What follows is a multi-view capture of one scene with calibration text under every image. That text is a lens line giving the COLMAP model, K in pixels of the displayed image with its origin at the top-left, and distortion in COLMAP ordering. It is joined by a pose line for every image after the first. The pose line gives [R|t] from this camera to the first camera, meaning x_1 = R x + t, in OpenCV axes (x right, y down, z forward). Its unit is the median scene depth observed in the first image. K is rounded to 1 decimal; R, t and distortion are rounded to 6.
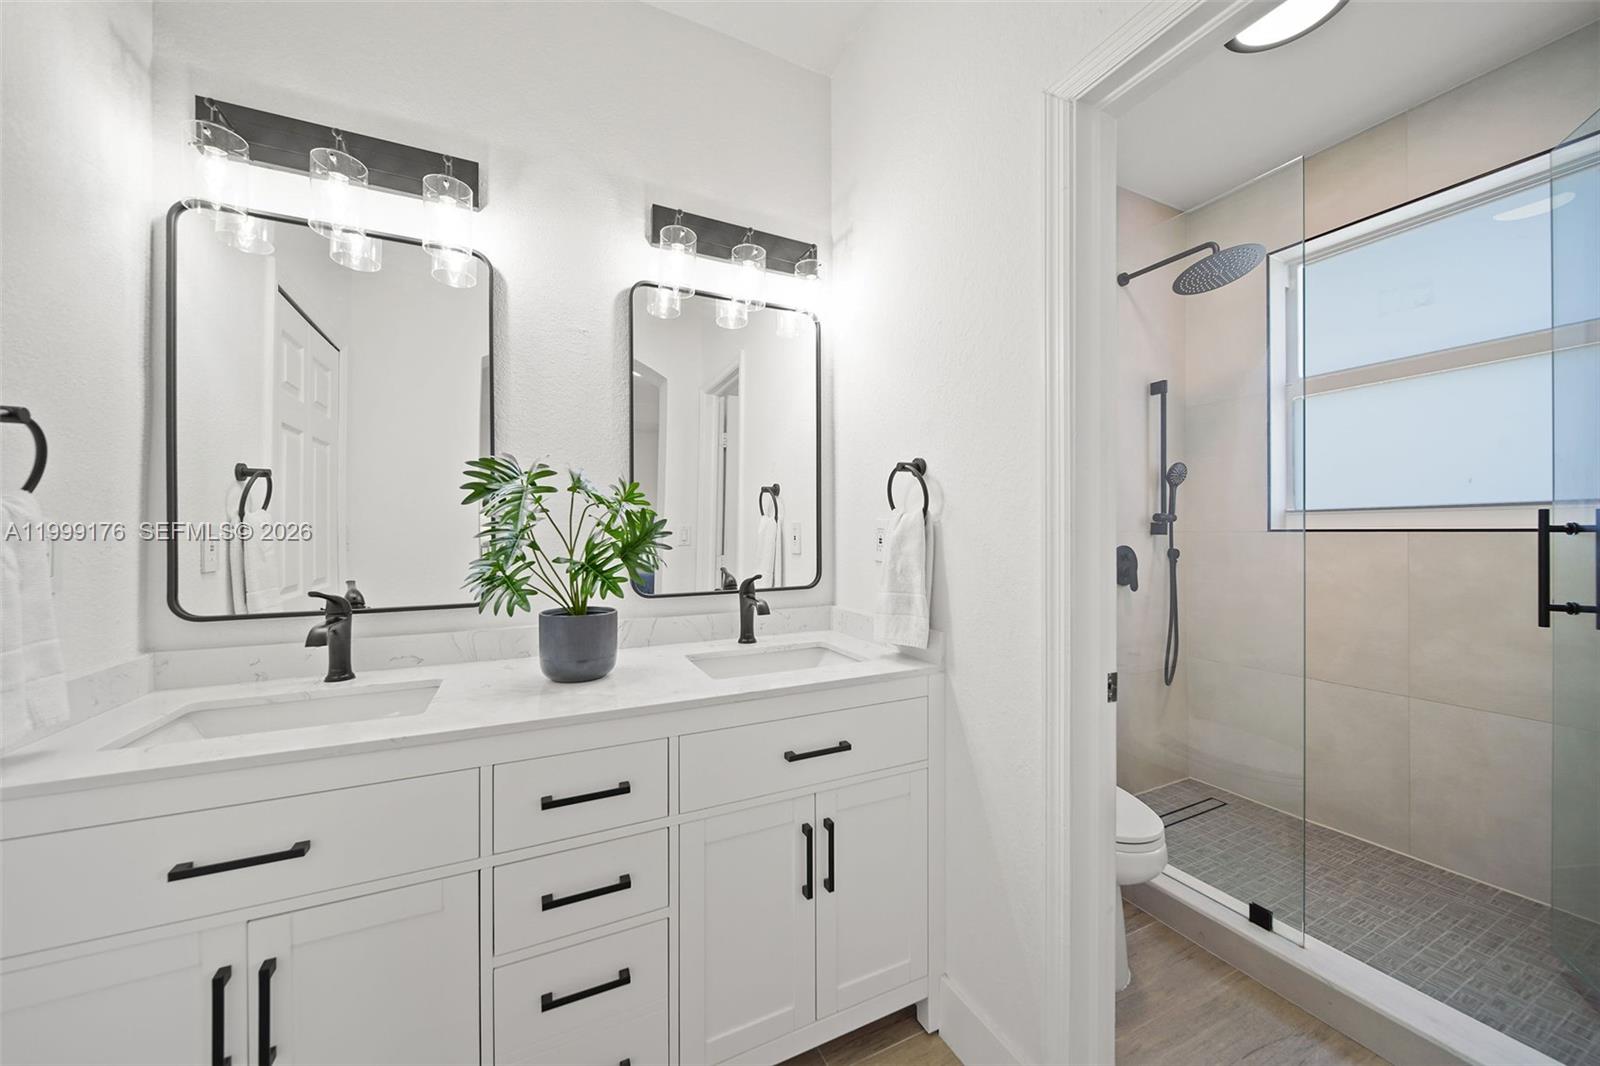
lens RADIAL K [[568.4, 0, 799.1], [0, 568.4, 533.9], [0, 0, 1]] dist [-0.002479, -0.000233]
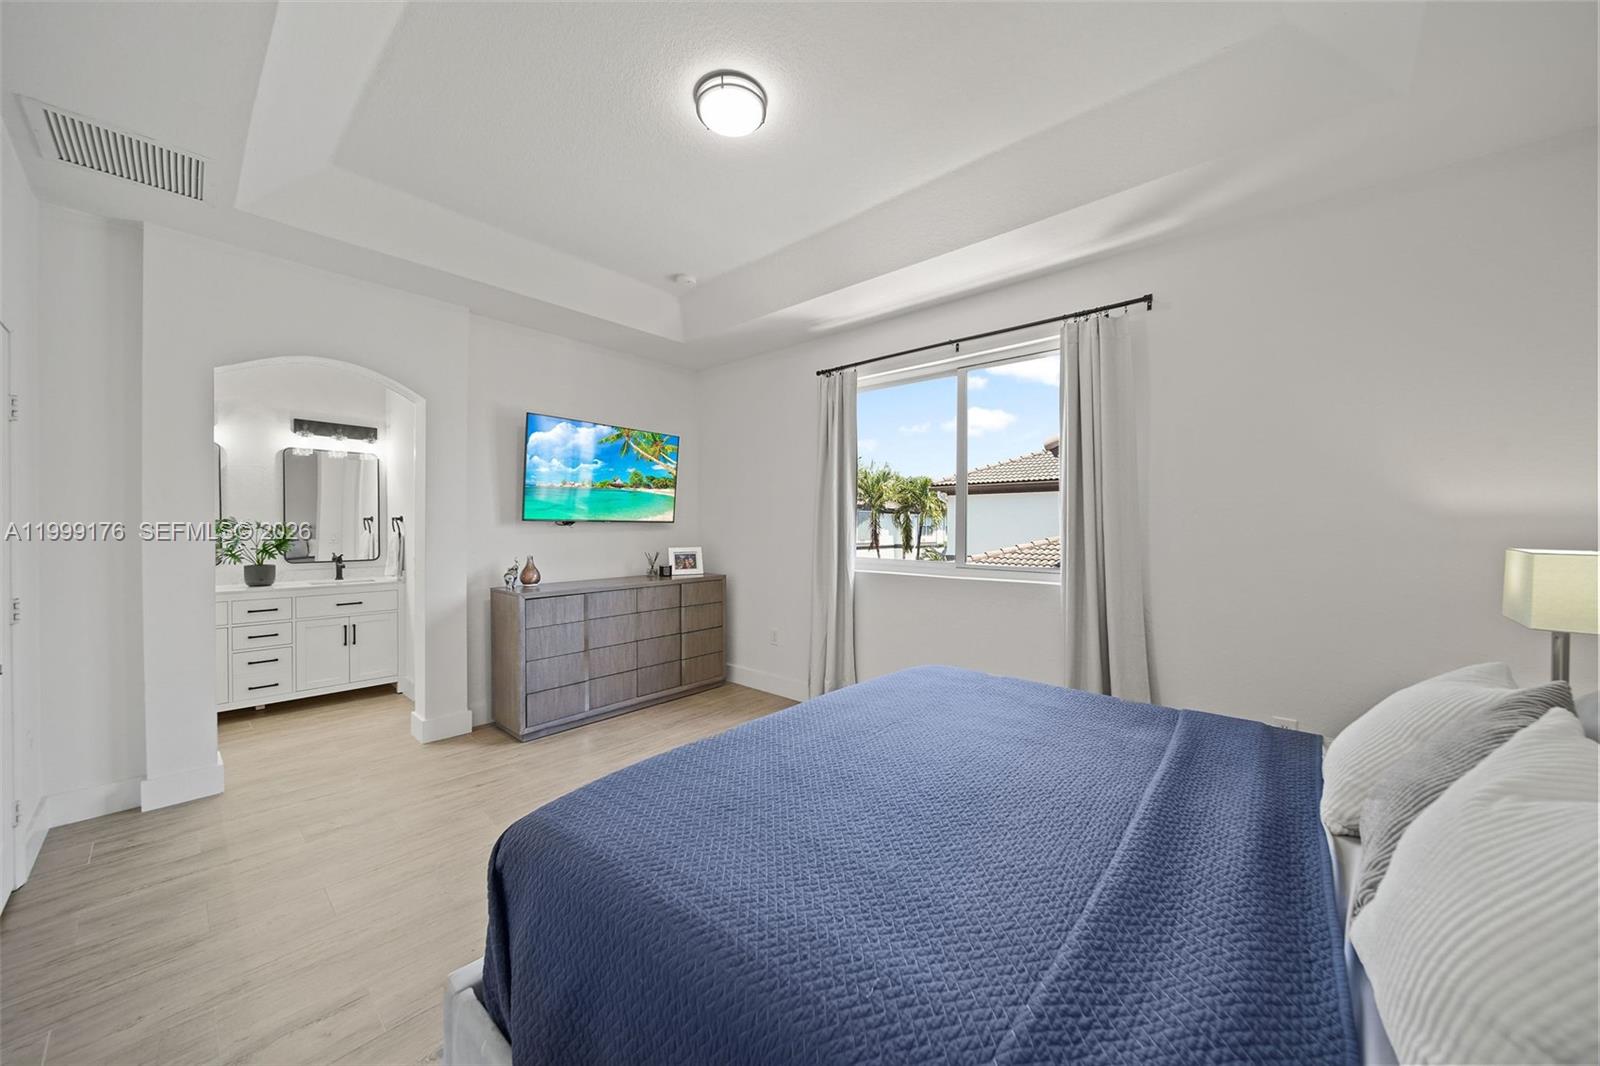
lens RADIAL K [[568.4, 0, 805.3], [0, 568.4, 533.0], [0, 0, 1]] dist [-0.002479, -0.000233]
pose [[0.921184, 0.003784, 0.389109, 1.045545], [-0.008575, 0.999907, 0.010577, -0.091287], [-0.389033, -0.013080, 0.921131, -2.732644]]
